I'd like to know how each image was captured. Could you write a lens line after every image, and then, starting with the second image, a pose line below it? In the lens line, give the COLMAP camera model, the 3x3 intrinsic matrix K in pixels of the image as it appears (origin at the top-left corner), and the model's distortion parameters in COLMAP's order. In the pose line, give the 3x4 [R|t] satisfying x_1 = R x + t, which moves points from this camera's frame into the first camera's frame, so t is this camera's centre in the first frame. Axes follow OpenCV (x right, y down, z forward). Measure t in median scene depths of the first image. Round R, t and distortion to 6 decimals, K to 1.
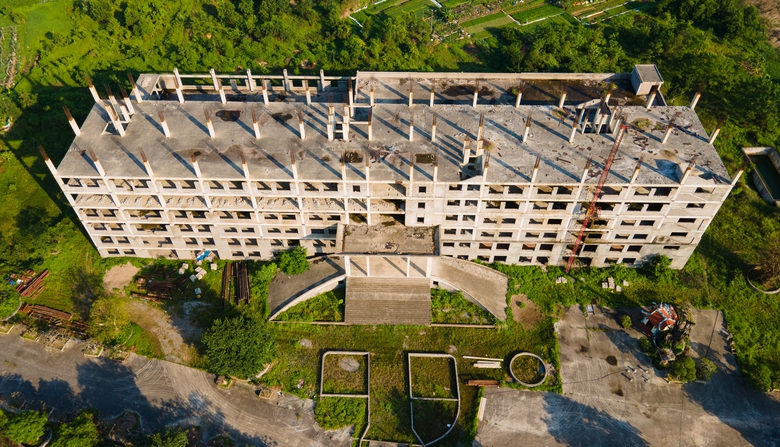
lens RADIAL K [[582.3, 0, 385.1], [0, 582.3, 223.4], [0, 0, 1]] dist [0.012559, 0.030885]
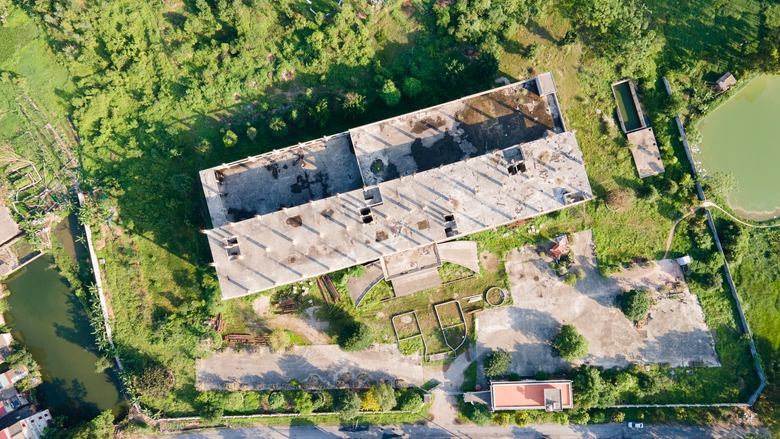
lens RADIAL K [[579.1, 0, 392.0], [0, 579.1, 217.7], [0, 0, 1]] dist [0.016496, -0.000349]
pose [[0.958009, -0.286691, 0.005106, -0.020812], [0.224706, 0.761705, 0.607711, -1.160350], [-0.178115, -0.581046, 0.794142, -0.311902]]
